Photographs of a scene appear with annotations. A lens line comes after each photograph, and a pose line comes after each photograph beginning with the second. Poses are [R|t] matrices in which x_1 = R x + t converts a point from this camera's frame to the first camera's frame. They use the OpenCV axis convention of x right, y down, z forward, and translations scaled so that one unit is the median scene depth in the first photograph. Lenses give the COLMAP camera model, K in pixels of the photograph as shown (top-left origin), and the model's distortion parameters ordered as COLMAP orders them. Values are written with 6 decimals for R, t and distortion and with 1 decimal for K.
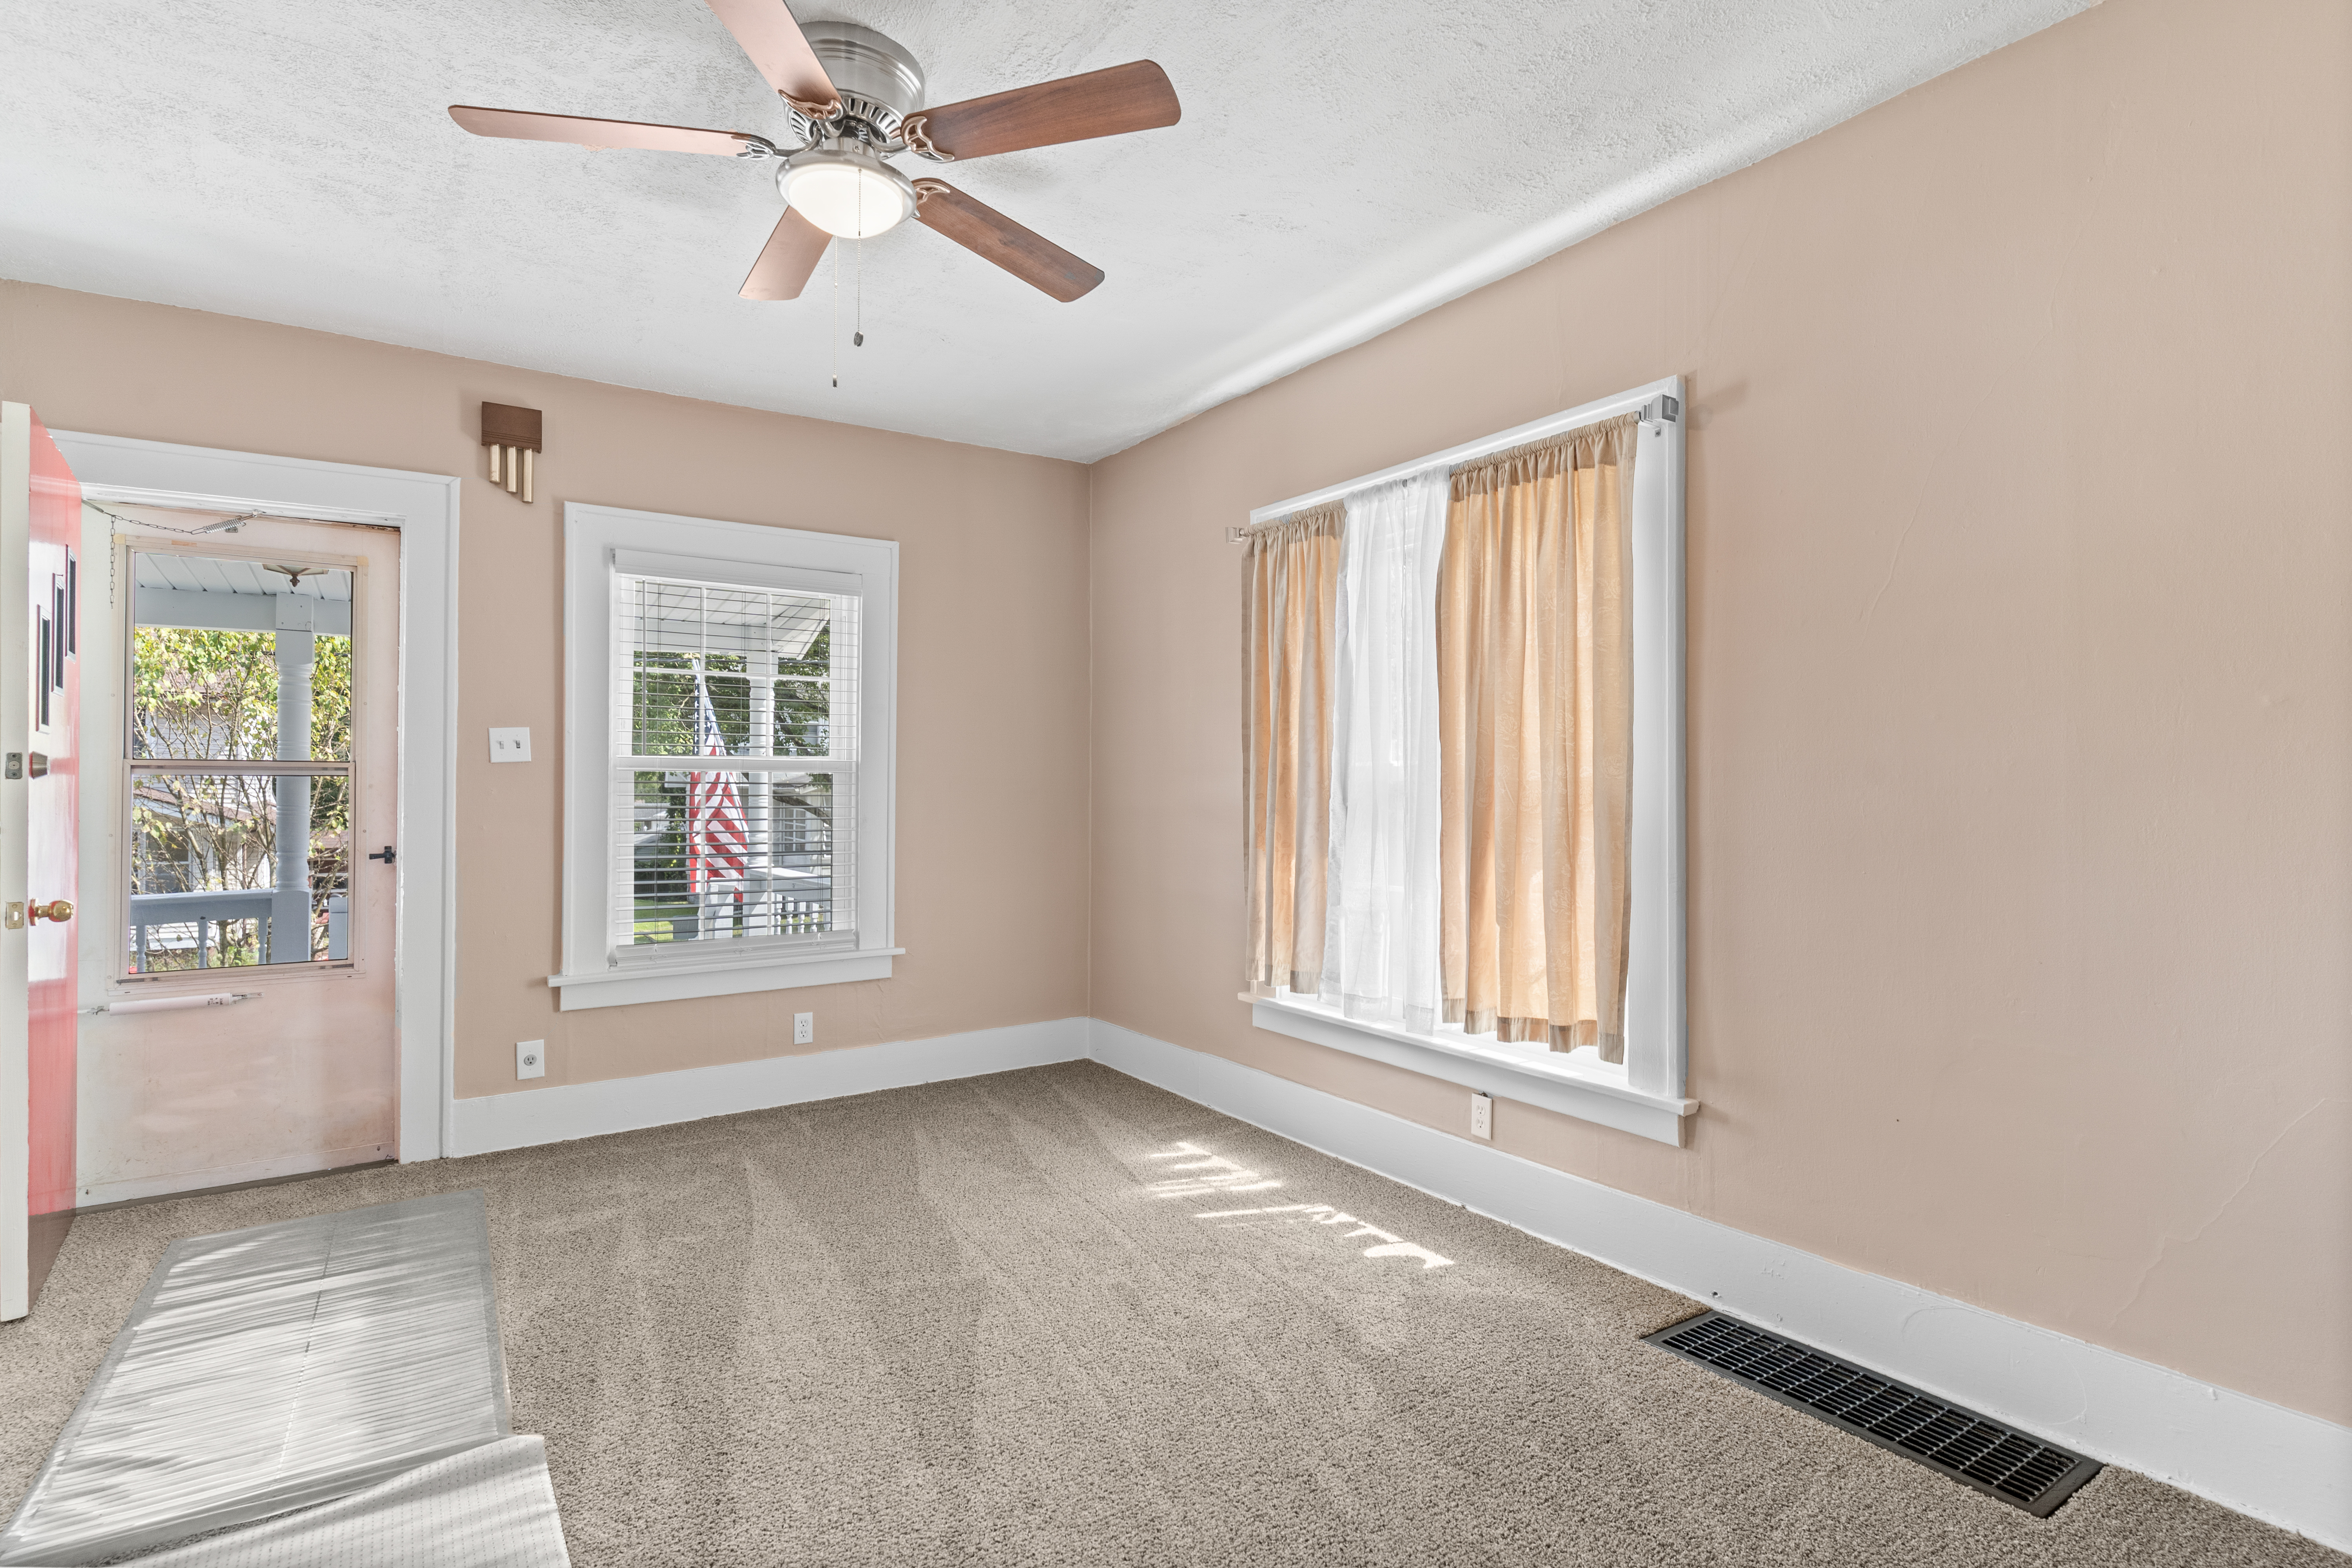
lens RADIAL K [[1135.6, 0, 1179.8], [0, 1135.6, 790.0], [0, 0, 1]] dist [0.005932, -0.000720]
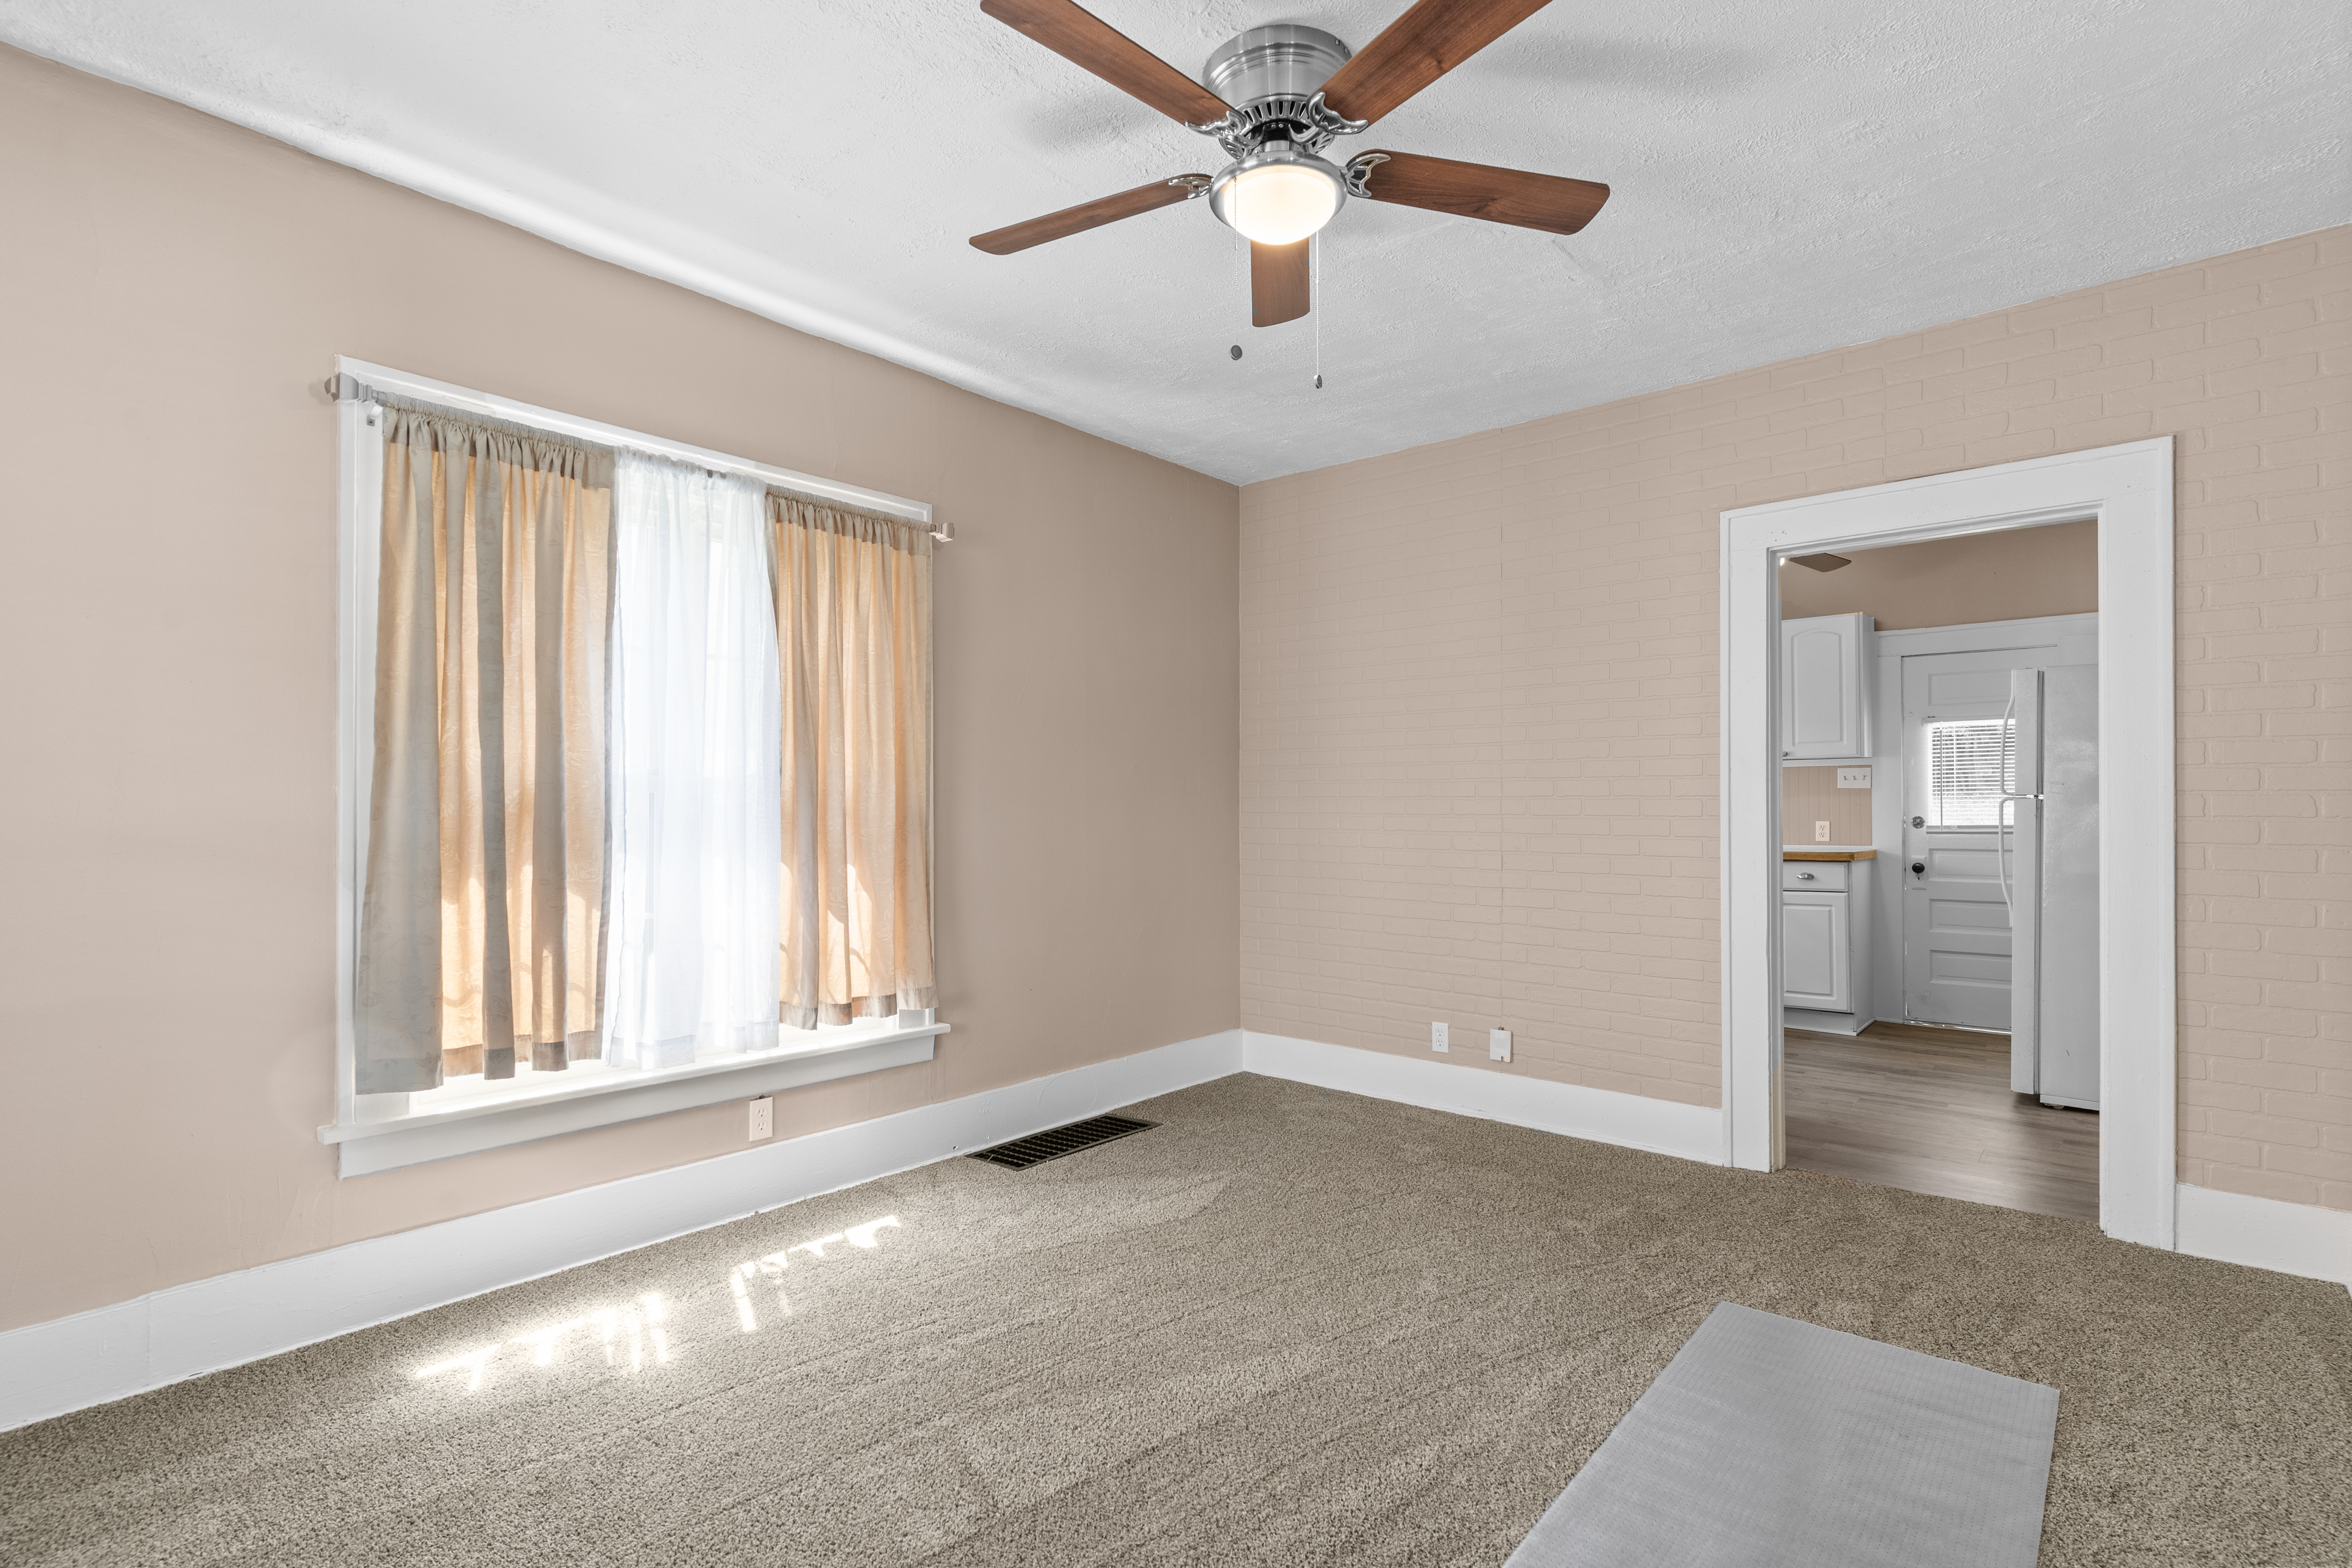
lens RADIAL K [[1135.6, 0, 1171.7], [0, 1135.6, 793.9], [0, 0, 1]] dist [0.005932, -0.000720]
pose [[-0.258773, 0.012359, 0.965859, -0.729932], [-0.002414, 0.999907, -0.013441, 0.004773], [-0.965935, -0.005810, -0.258719, 0.796659]]
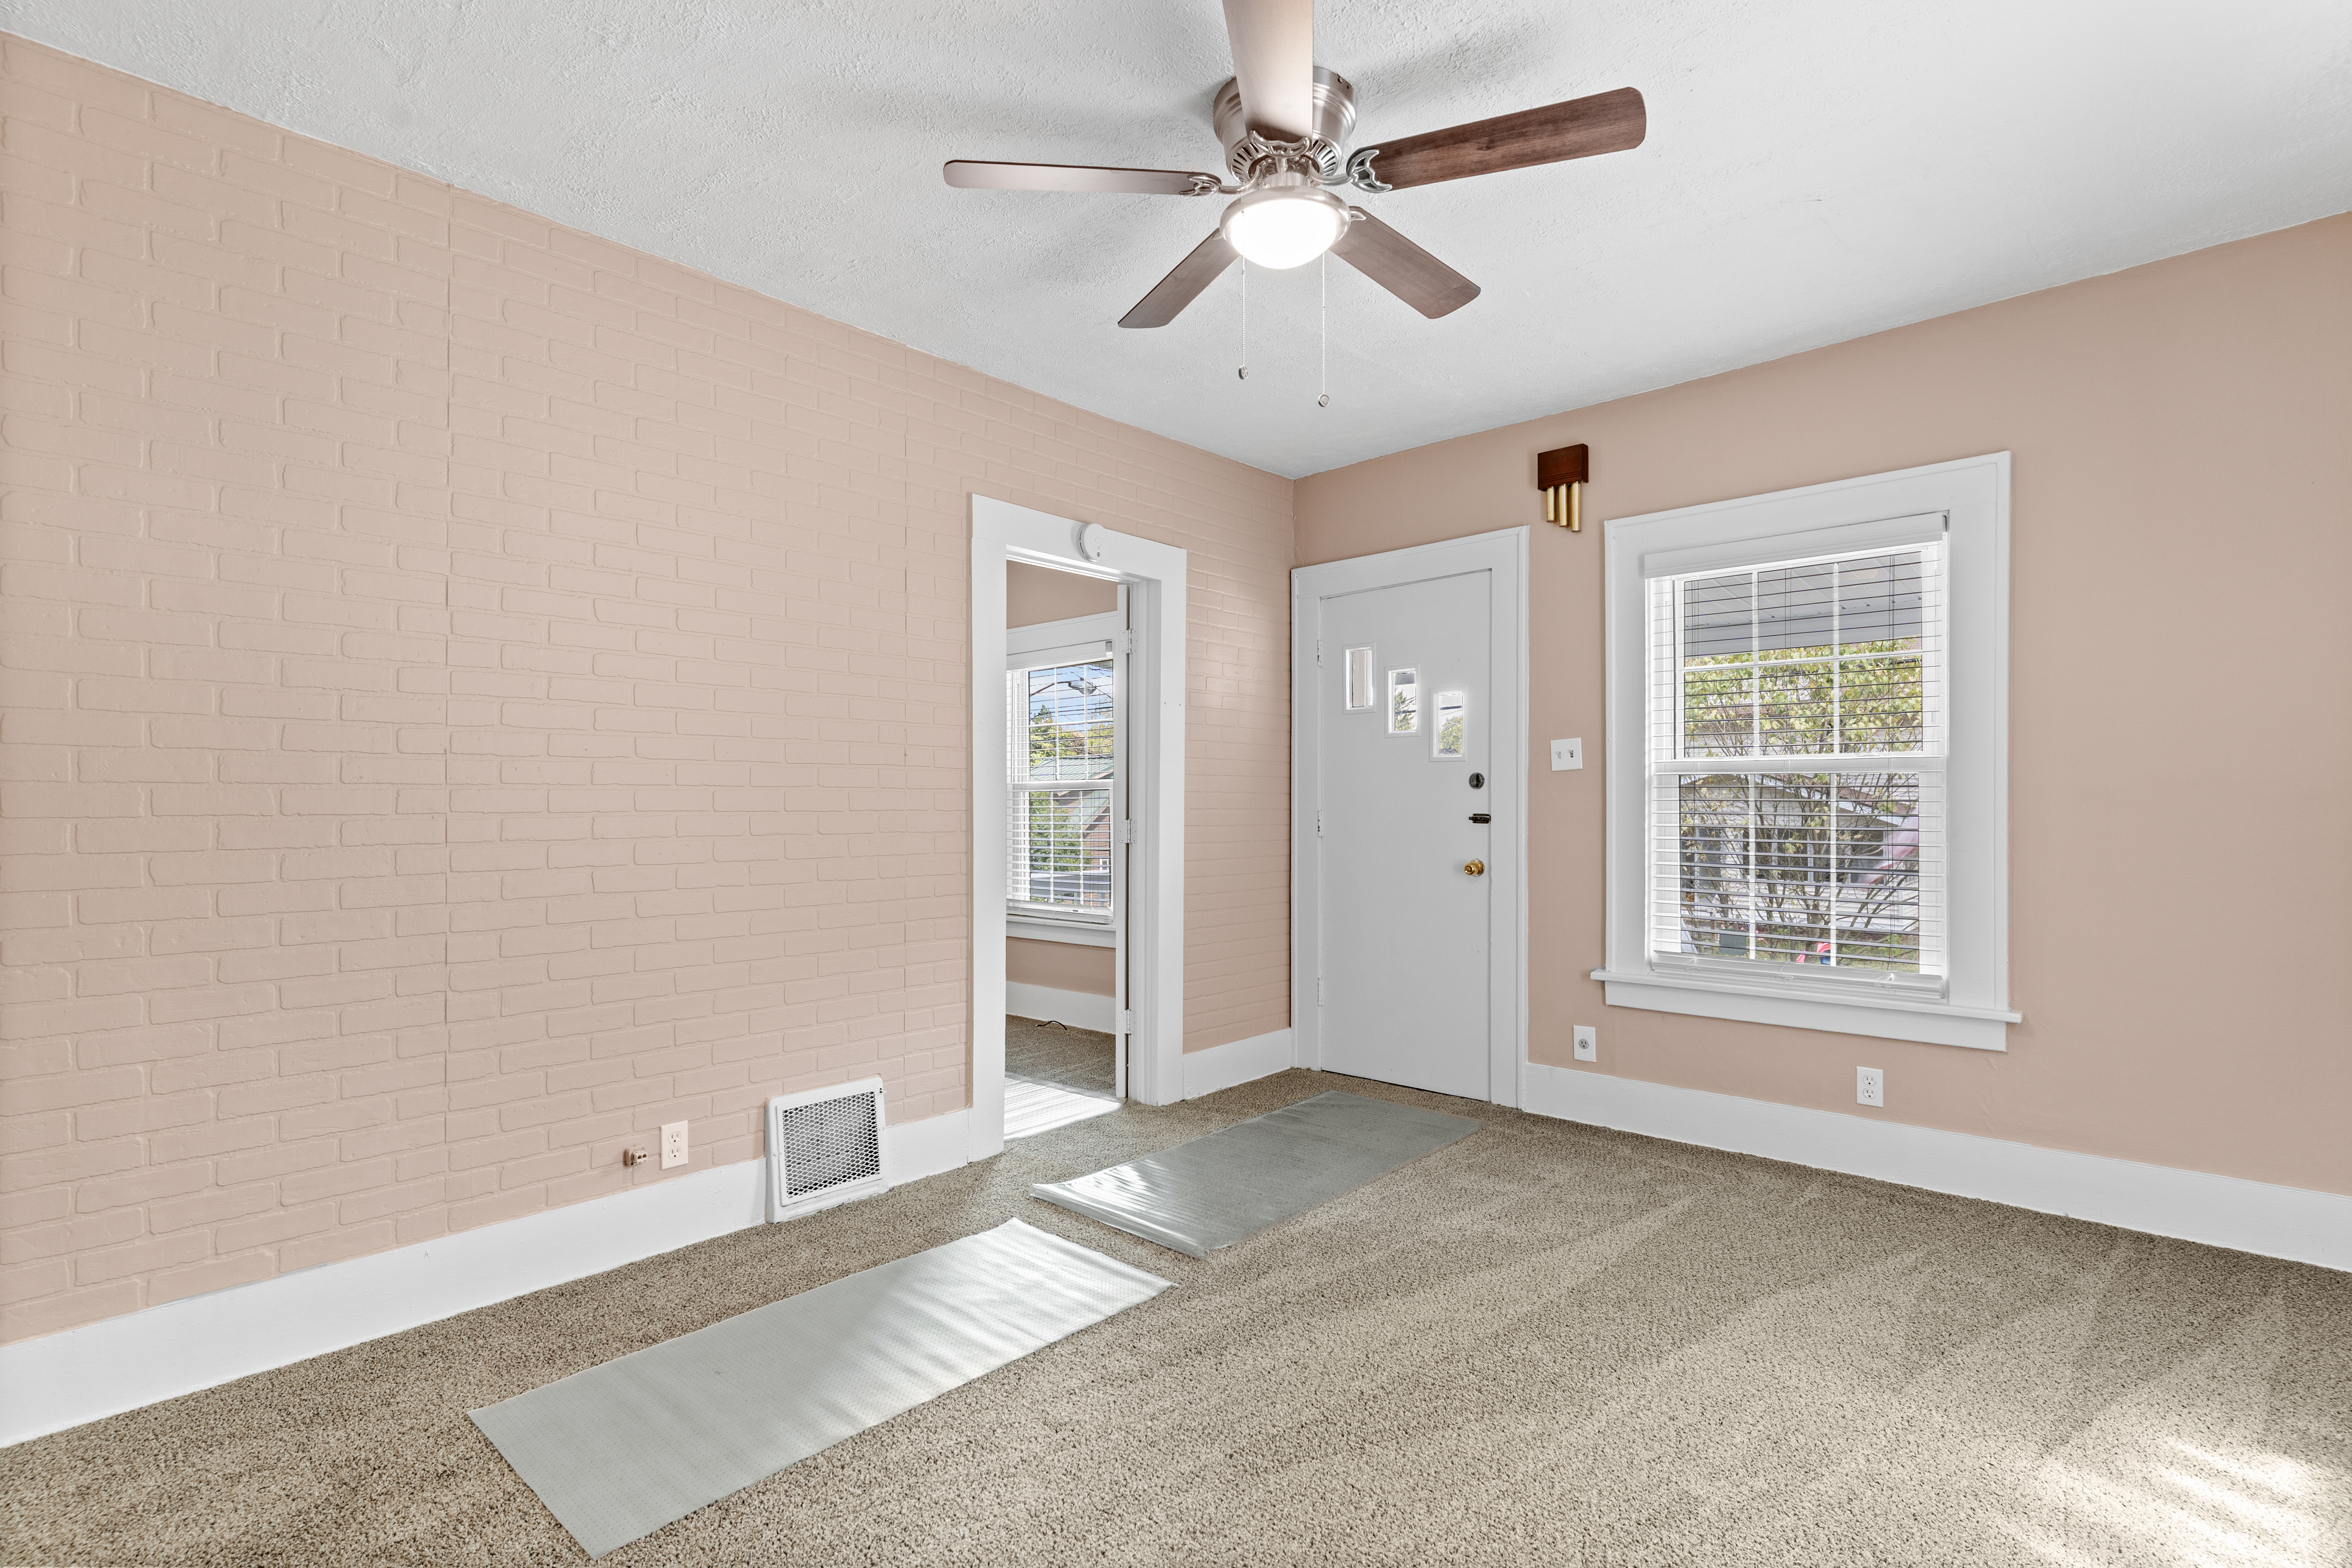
lens RADIAL K [[1135.6, 0, 1172.1], [0, 1135.6, 801.6], [0, 0, 1]] dist [0.005932, -0.000720]
pose [[0.225600, 0.005168, -0.974206, 0.412925], [0.002432, 0.999980, 0.005868, -0.001336], [0.974217, -0.003693, 0.225583, 0.388329]]
